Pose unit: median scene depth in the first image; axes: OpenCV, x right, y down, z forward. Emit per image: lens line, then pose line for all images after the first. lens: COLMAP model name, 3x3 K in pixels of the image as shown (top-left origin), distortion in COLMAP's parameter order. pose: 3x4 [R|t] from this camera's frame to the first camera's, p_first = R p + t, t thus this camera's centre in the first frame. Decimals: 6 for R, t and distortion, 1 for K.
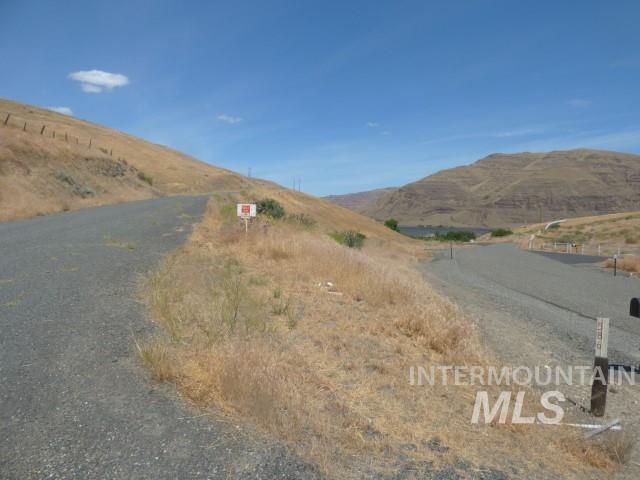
lens RADIAL K [[374.7, 0, 313.0], [0, 374.7, 237.7], [0, 0, 1]] dist [-0.028562, 0.001520]
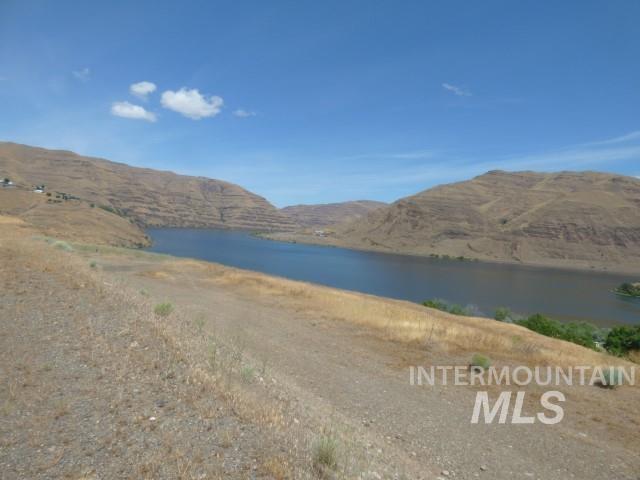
lens RADIAL K [[379.2, 0, 314.7], [0, 379.2, 238.0], [0, 0, 1]] dist [-0.035810, -0.001105]
pose [[0.993576, 0.052790, 0.100099, -0.031227], [-0.050411, 0.998386, -0.026149, -0.040827], [-0.101318, 0.020935, 0.994634, 0.320146]]
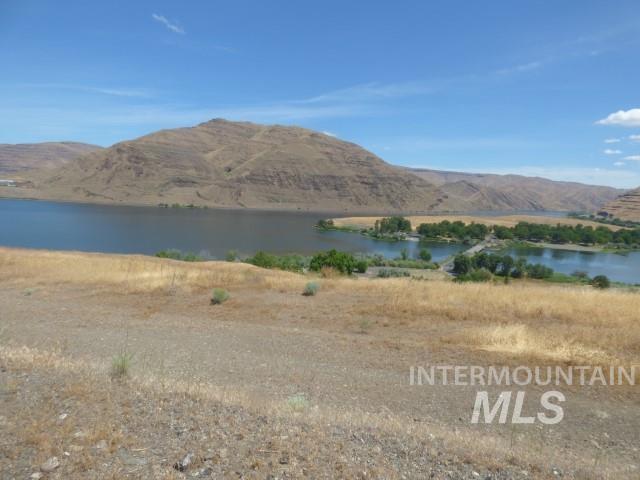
lens RADIAL K [[380.3, 0, 316.5], [0, 380.3, 247.1], [0, 0, 1]] dist [0.000658, 0.001276]
pose [[0.704270, -0.076382, 0.705811, -0.032516], [-0.005095, 0.993626, 0.112613, -0.040777], [-0.709914, -0.082906, 0.699392, 0.318578]]
